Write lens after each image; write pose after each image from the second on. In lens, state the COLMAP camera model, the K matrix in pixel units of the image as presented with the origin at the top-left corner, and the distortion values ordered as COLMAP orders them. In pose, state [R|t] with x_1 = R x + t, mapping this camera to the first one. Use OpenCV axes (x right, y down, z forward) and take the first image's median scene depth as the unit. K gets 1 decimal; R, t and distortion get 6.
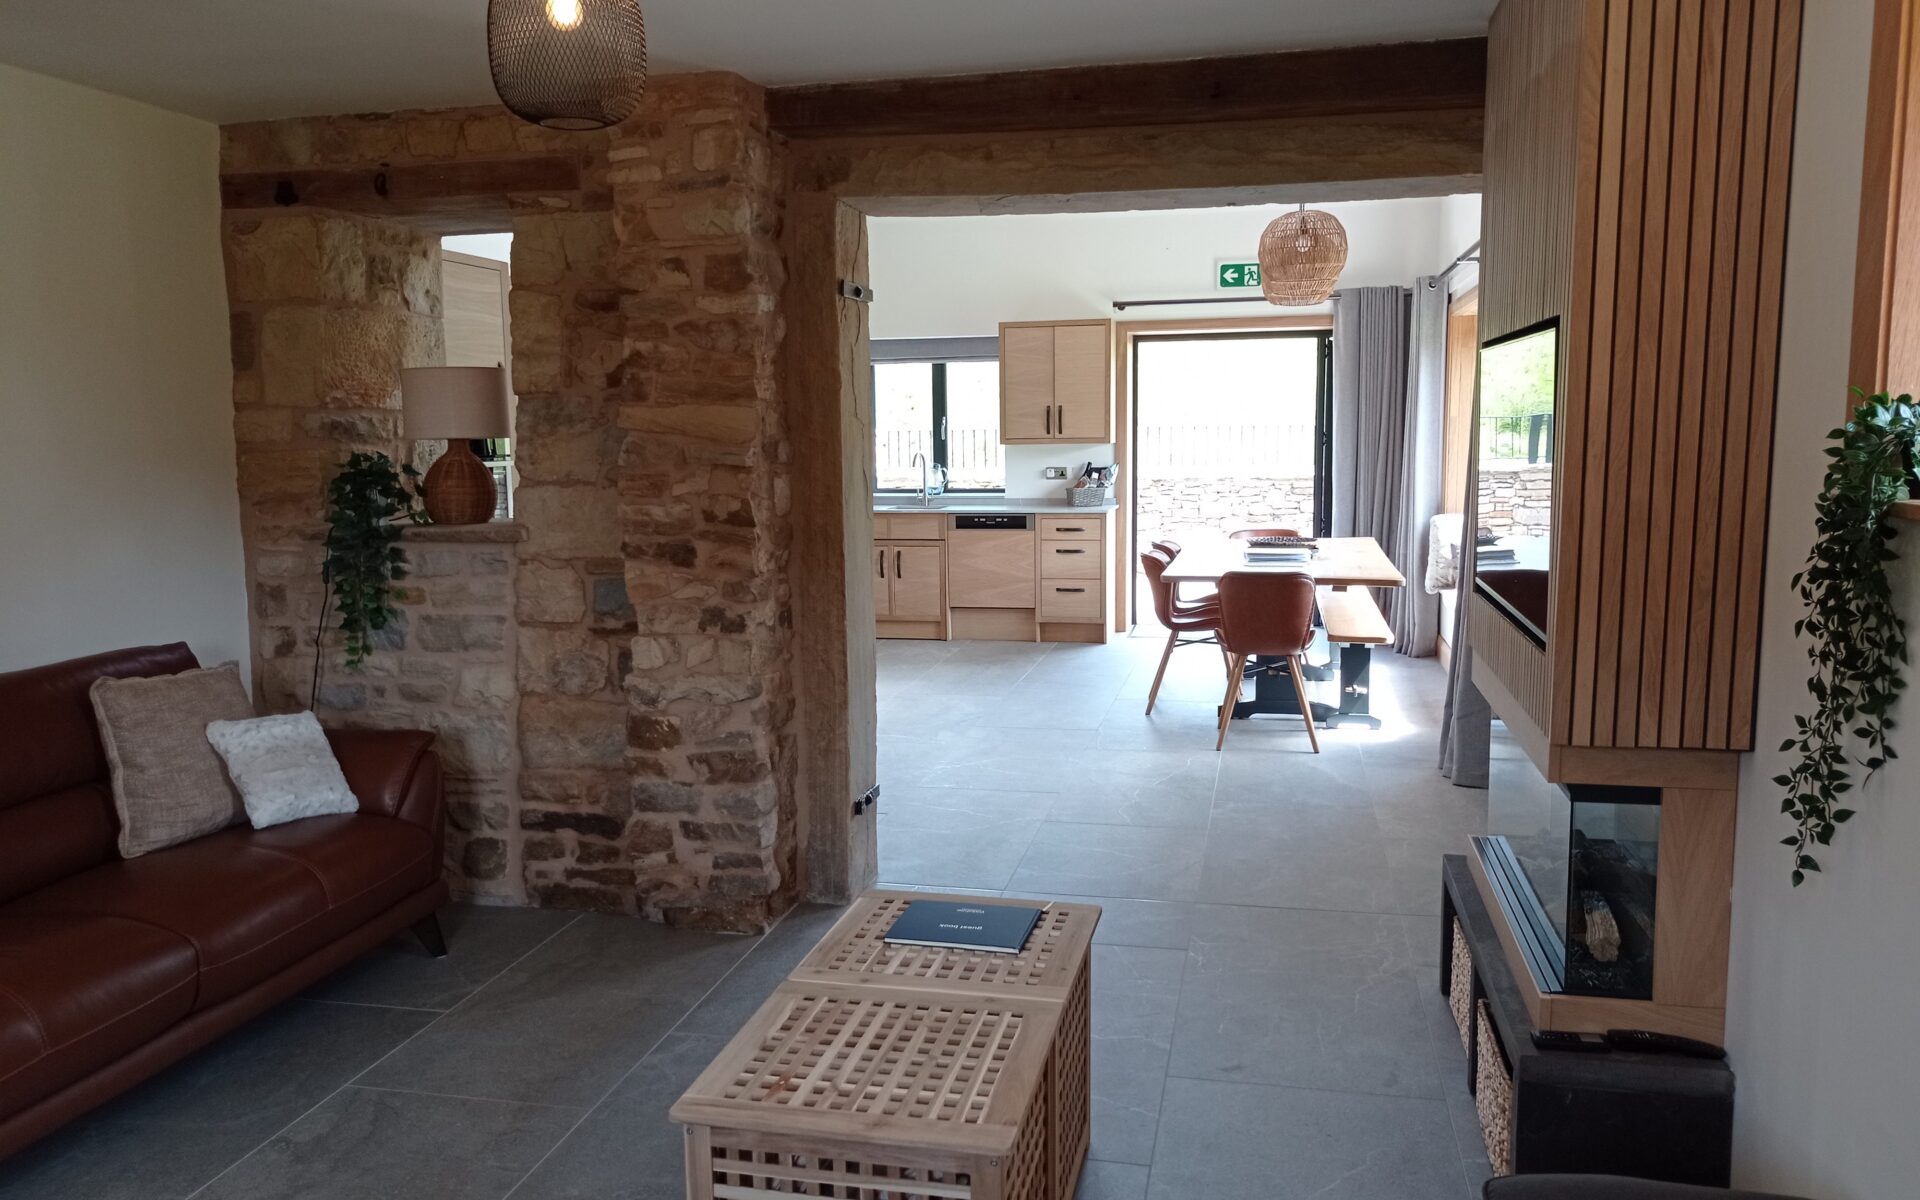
lens RADIAL K [[1451.3, 0, 959.8], [0, 1451.3, 602.6], [0, 0, 1]] dist [0.004430, -0.005504]
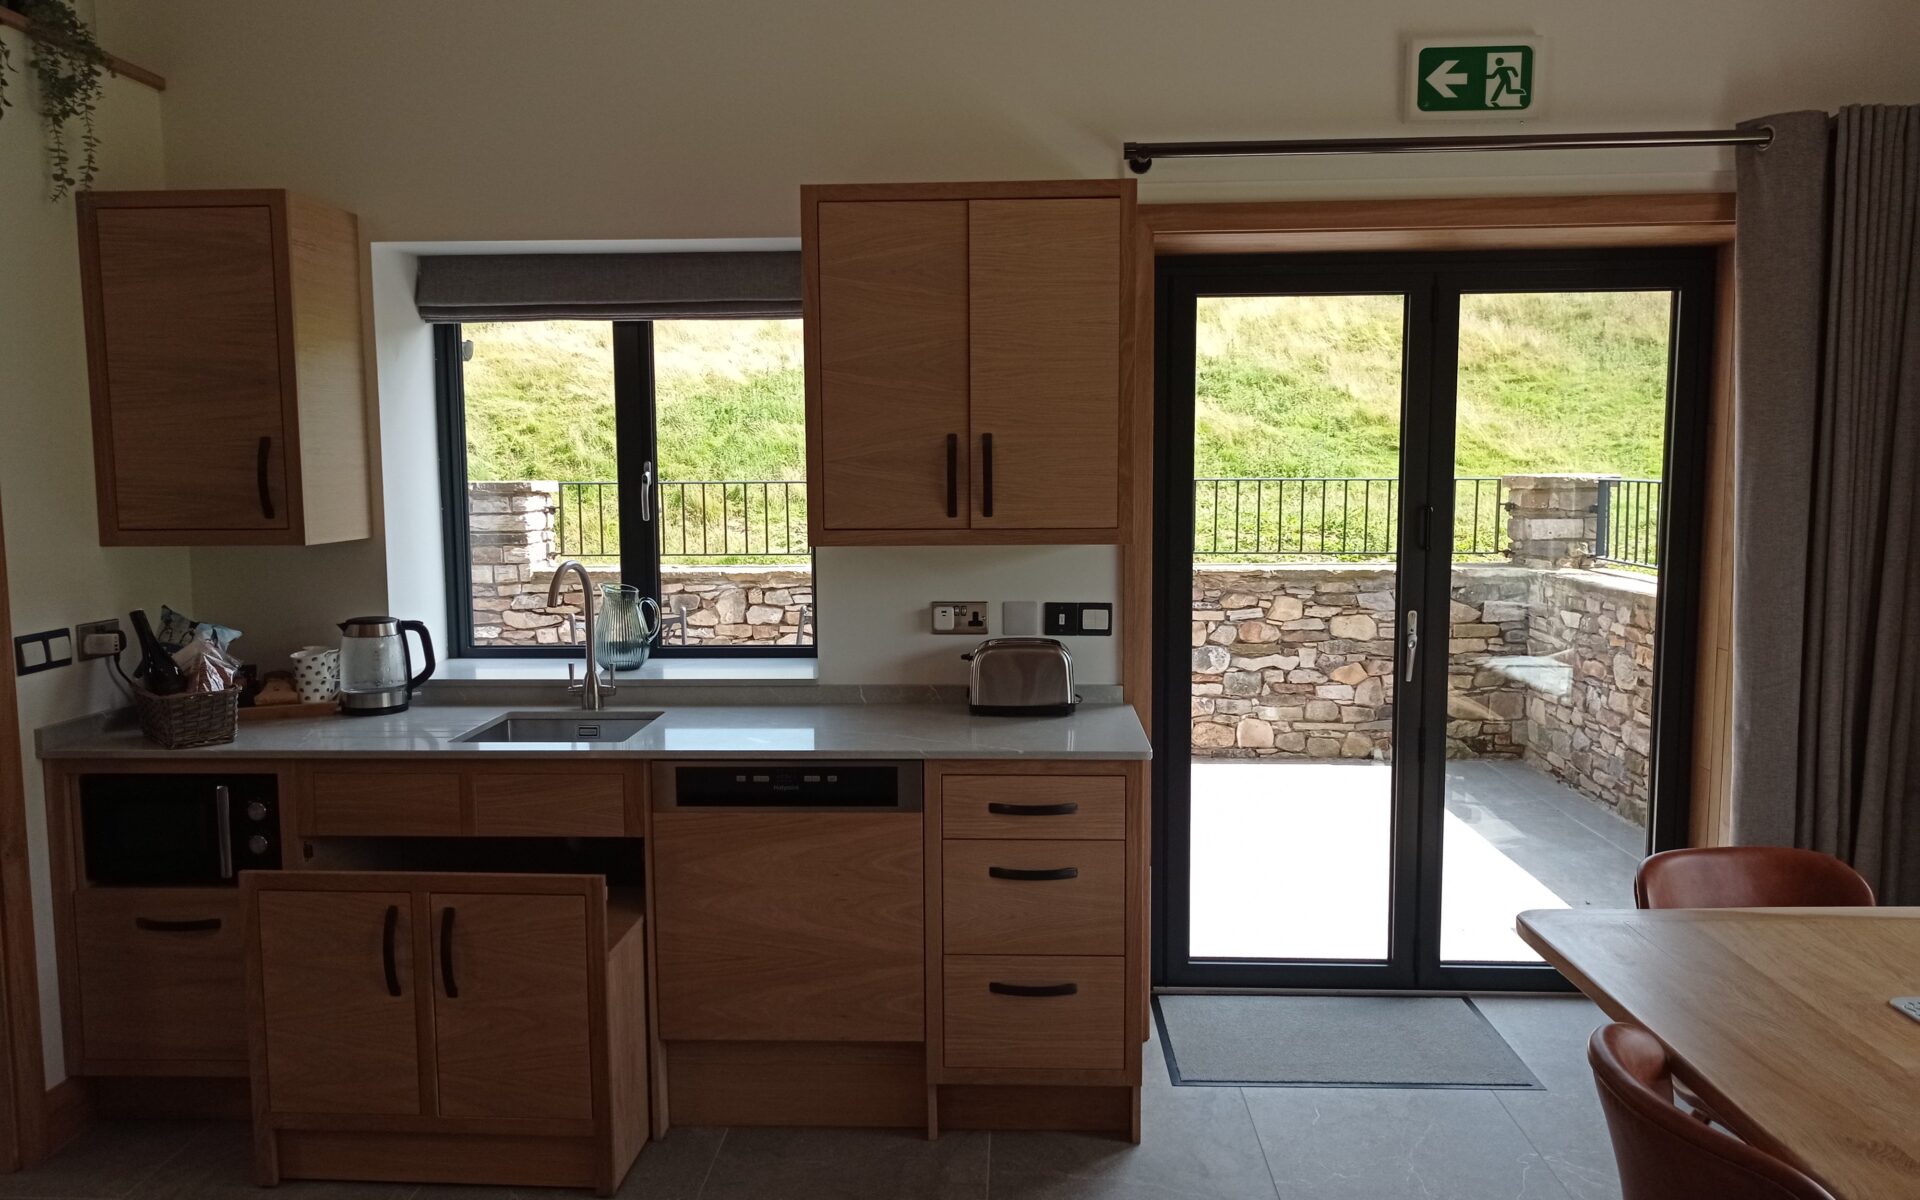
lens RADIAL K [[1451.3, 0, 961.1], [0, 1451.3, 598.8], [0, 0, 1]] dist [0.004430, -0.005504]
pose [[0.983488, -0.010321, 0.180680, 0.000932], [0.015345, 0.999533, -0.026432, -0.087120], [-0.180323, 0.028768, 0.983187, 0.660141]]
